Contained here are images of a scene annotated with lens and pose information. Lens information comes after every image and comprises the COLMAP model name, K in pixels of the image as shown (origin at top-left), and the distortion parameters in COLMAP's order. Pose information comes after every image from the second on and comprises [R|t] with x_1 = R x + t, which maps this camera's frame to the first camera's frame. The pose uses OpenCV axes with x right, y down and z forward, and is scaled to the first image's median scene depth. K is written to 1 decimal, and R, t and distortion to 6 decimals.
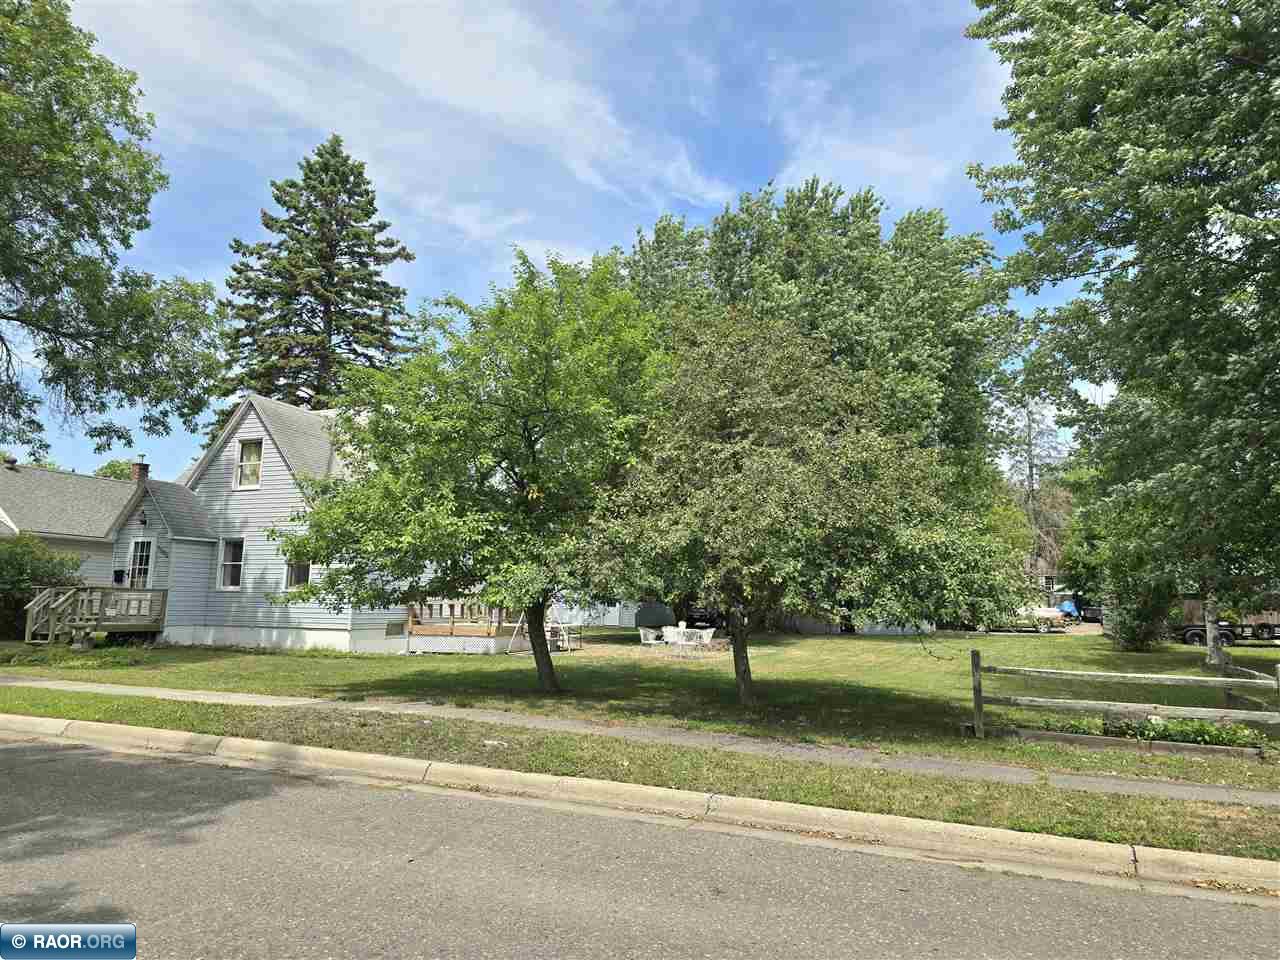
lens RADIAL K [[807.3, 0, 640.0], [0, 807.3, 480.0], [0, 0, 1]] dist [0.016245, -0.001071]
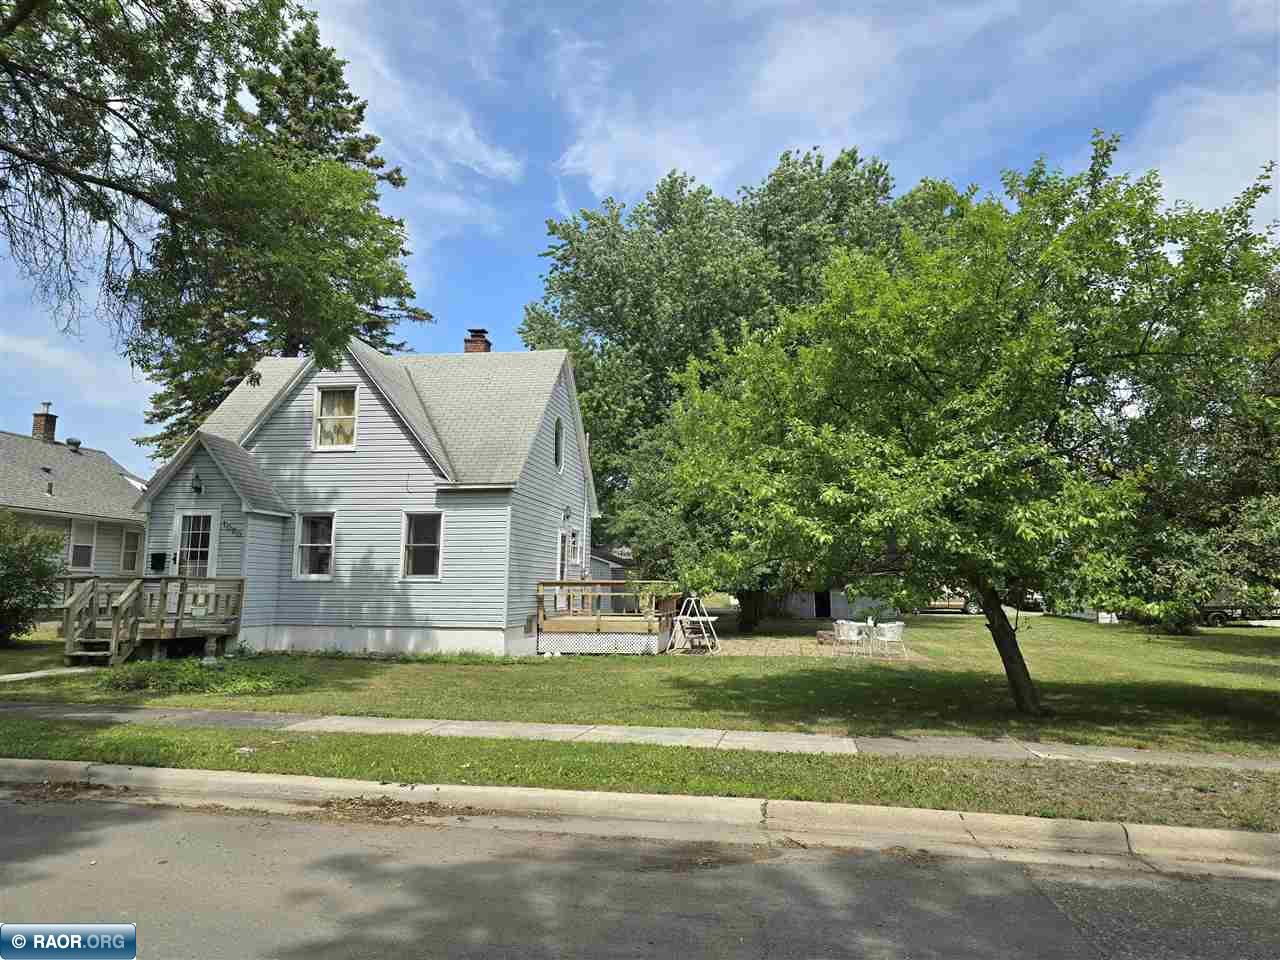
lens RADIAL K [[832.2, 0, 641.2], [0, 832.2, 463.3], [0, 0, 1]] dist [0.058060, -0.068742]
pose [[0.975904, 0.026060, 0.216639, -0.378326], [-0.027620, 0.999610, 0.004175, 0.012675], [-0.216446, -0.010058, 0.976243, 0.150038]]
